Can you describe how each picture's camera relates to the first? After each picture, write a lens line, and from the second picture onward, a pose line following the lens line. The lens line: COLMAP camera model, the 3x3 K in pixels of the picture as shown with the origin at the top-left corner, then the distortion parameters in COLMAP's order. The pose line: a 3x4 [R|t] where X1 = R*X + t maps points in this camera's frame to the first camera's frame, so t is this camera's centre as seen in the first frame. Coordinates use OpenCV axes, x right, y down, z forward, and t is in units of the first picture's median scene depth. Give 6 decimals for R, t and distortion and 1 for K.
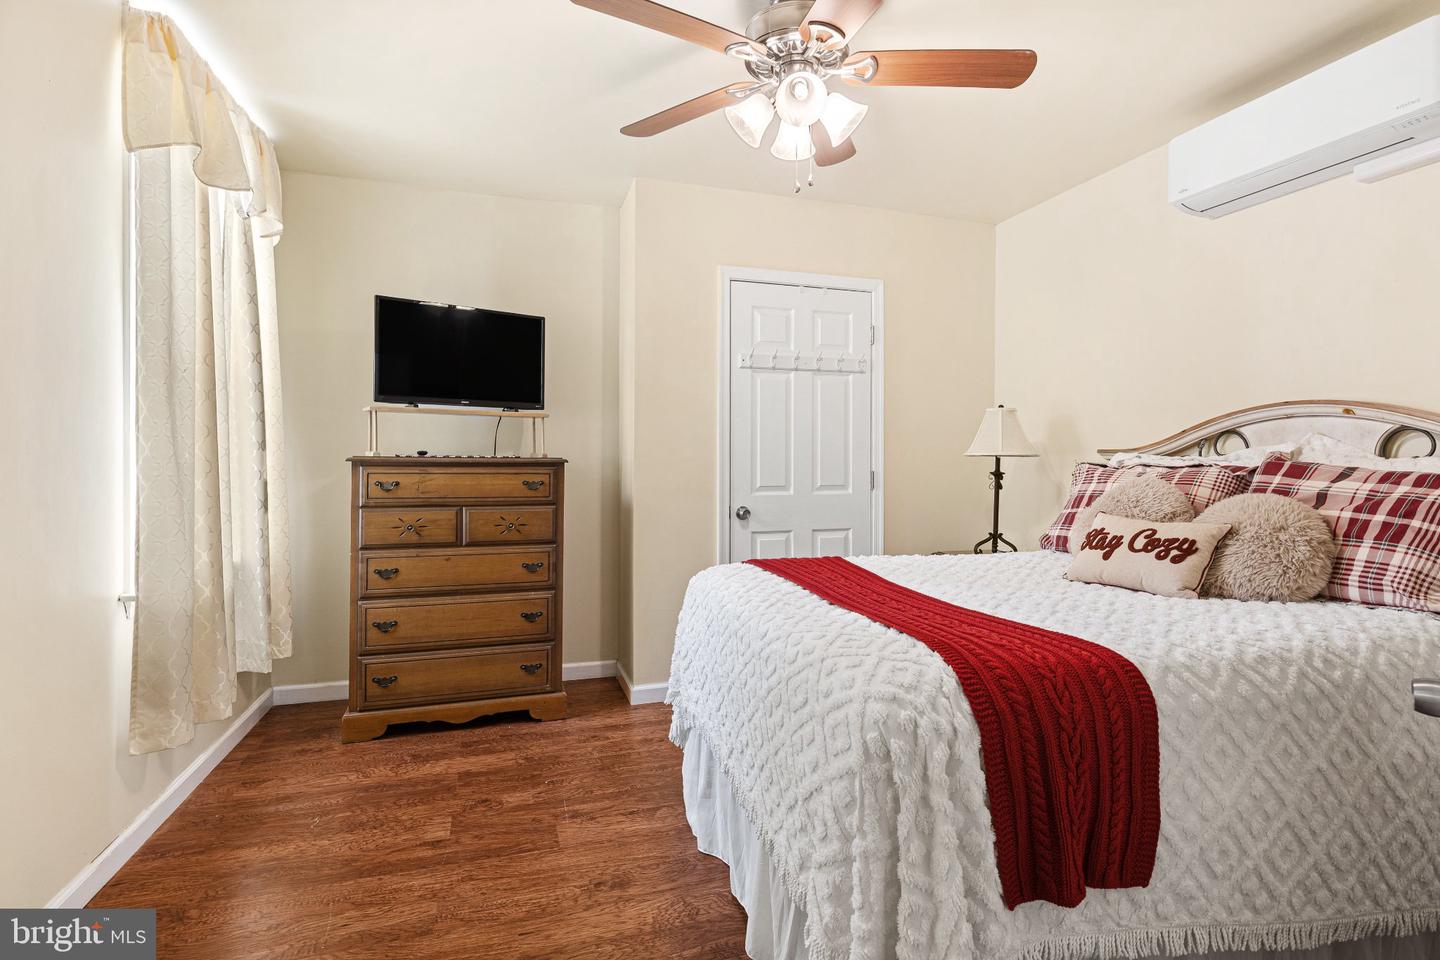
lens RADIAL K [[720.4, 0, 722.6], [0, 720.4, 470.0], [0, 0, 1]] dist [-0.000147, -0.001034]
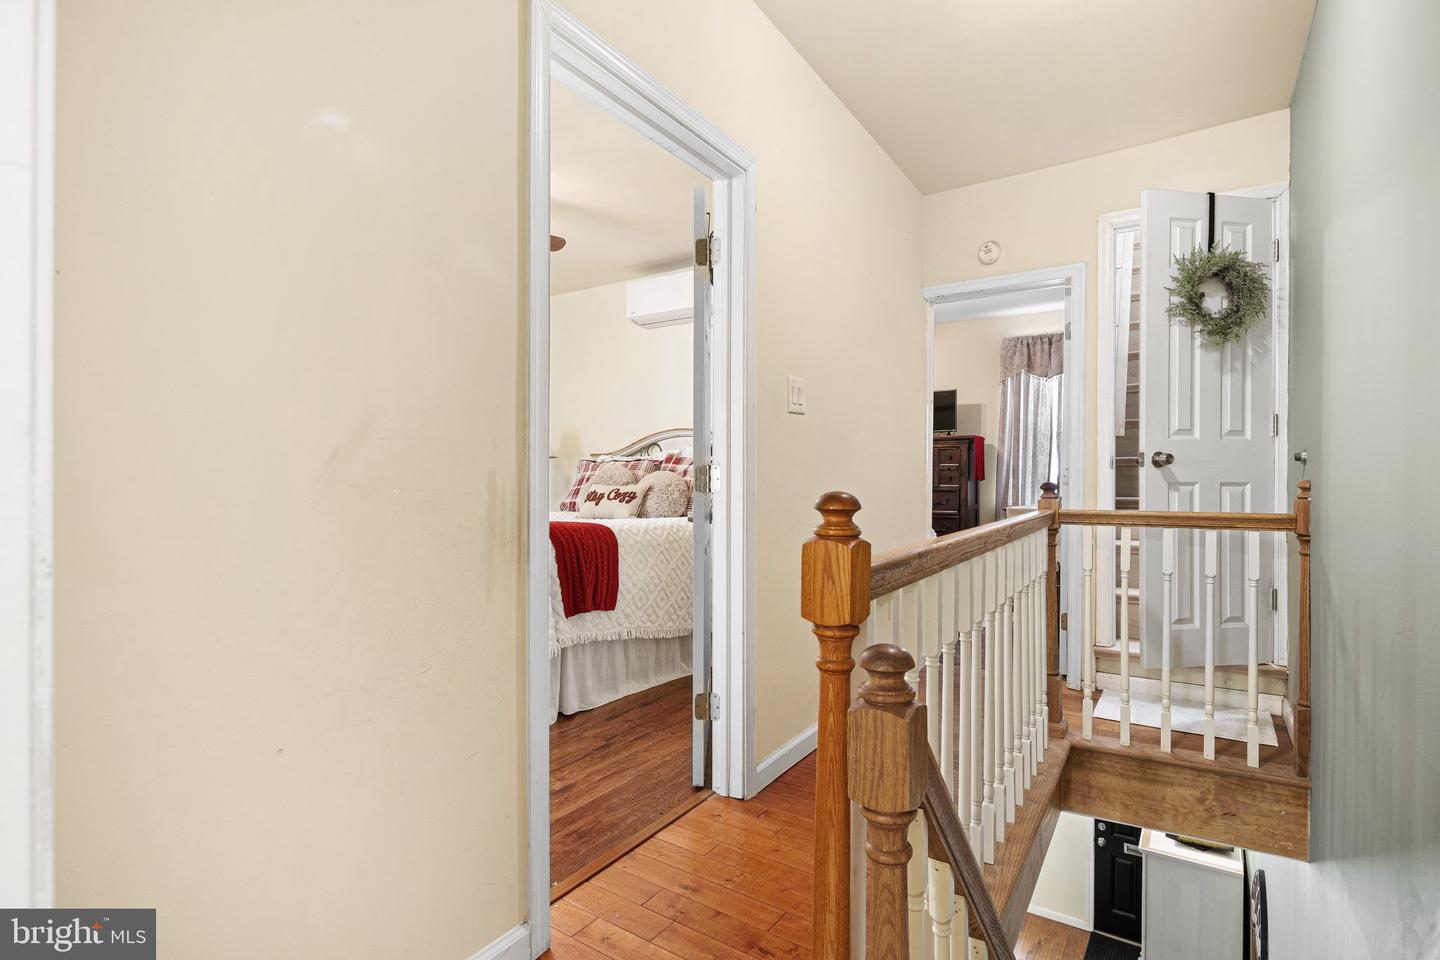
lens RADIAL K [[720.4, 0, 722.8], [0, 720.4, 480.6], [0, 0, 1]] dist [-0.000147, -0.001034]
pose [[0.780813, 0.009810, 0.624688, -0.463229], [0.003494, 0.999793, -0.020068, 0.112998], [-0.624755, 0.017852, 0.780617, -0.810835]]
